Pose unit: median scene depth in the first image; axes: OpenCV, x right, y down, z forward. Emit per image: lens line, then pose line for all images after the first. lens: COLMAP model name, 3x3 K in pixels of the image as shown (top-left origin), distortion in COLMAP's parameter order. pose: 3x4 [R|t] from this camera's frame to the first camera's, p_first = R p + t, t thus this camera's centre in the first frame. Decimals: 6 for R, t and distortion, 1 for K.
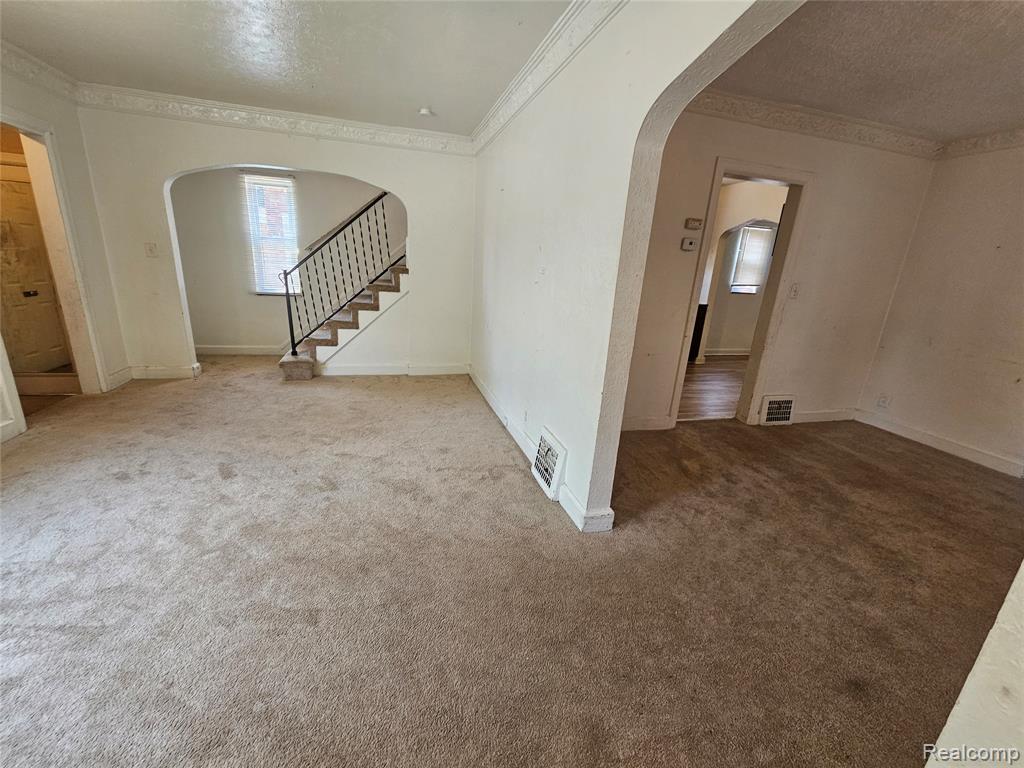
lens RADIAL K [[422.6, 0, 511.8], [0, 422.6, 387.8], [0, 0, 1]] dist [0.001943, 0.000955]
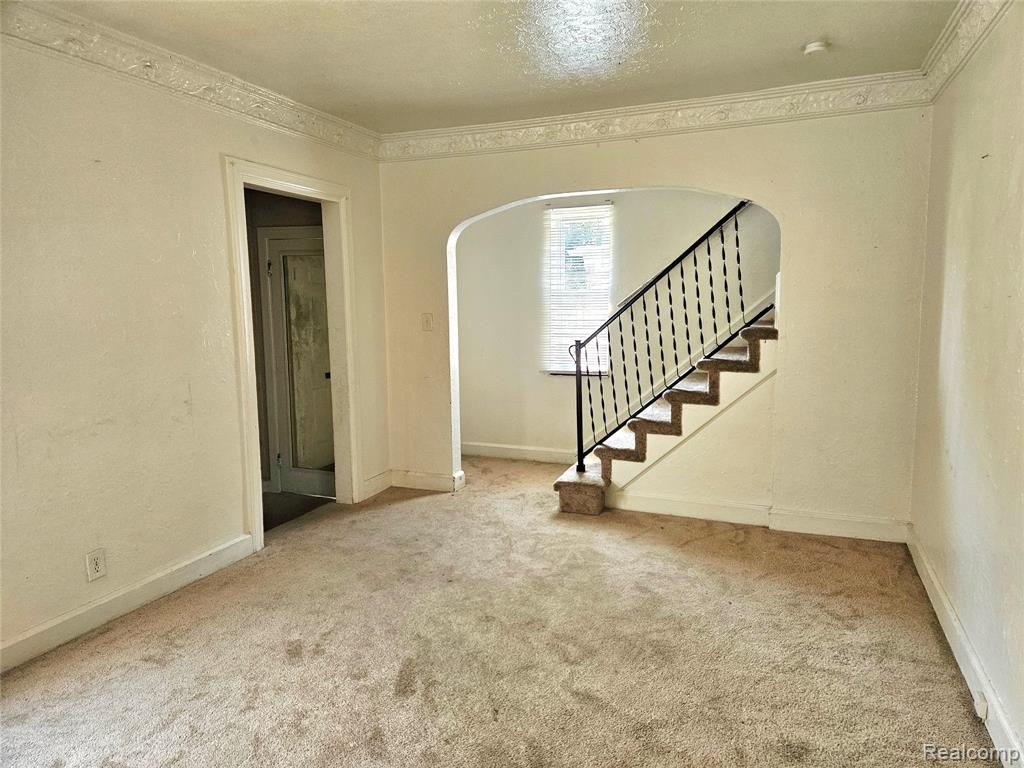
lens RADIAL K [[678.7, 0, 517.1], [0, 678.7, 377.5], [0, 0, 1]] dist [0.089122, -0.073013]
pose [[0.788932, 0.006266, -0.614449, 0.039433], [-0.119800, 0.982328, -0.143802, -0.072794], [0.602689, 0.187061, 0.775741, 0.171333]]
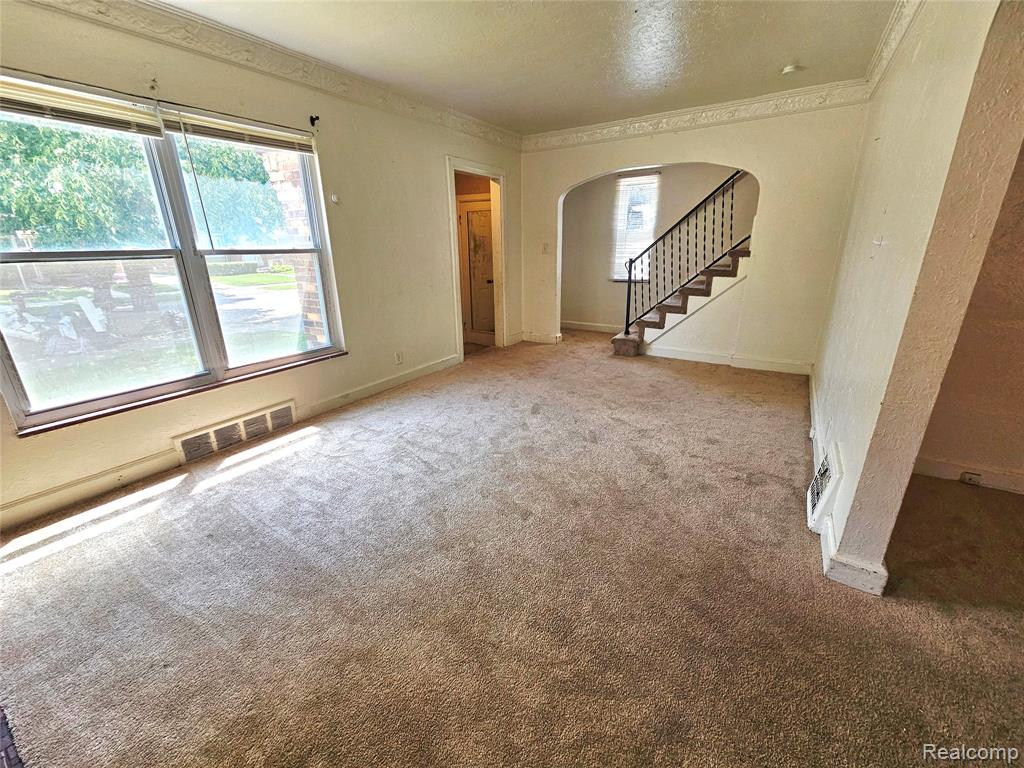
lens RADIAL K [[422.6, 0, 511.6], [0, 422.6, 387.3], [0, 0, 1]] dist [0.001943, 0.000955]
pose [[0.659710, 0.176797, -0.730429, 0.174705], [-0.162366, 0.982510, 0.091165, 0.012506], [0.733771, 0.058454, 0.676877, 0.015512]]
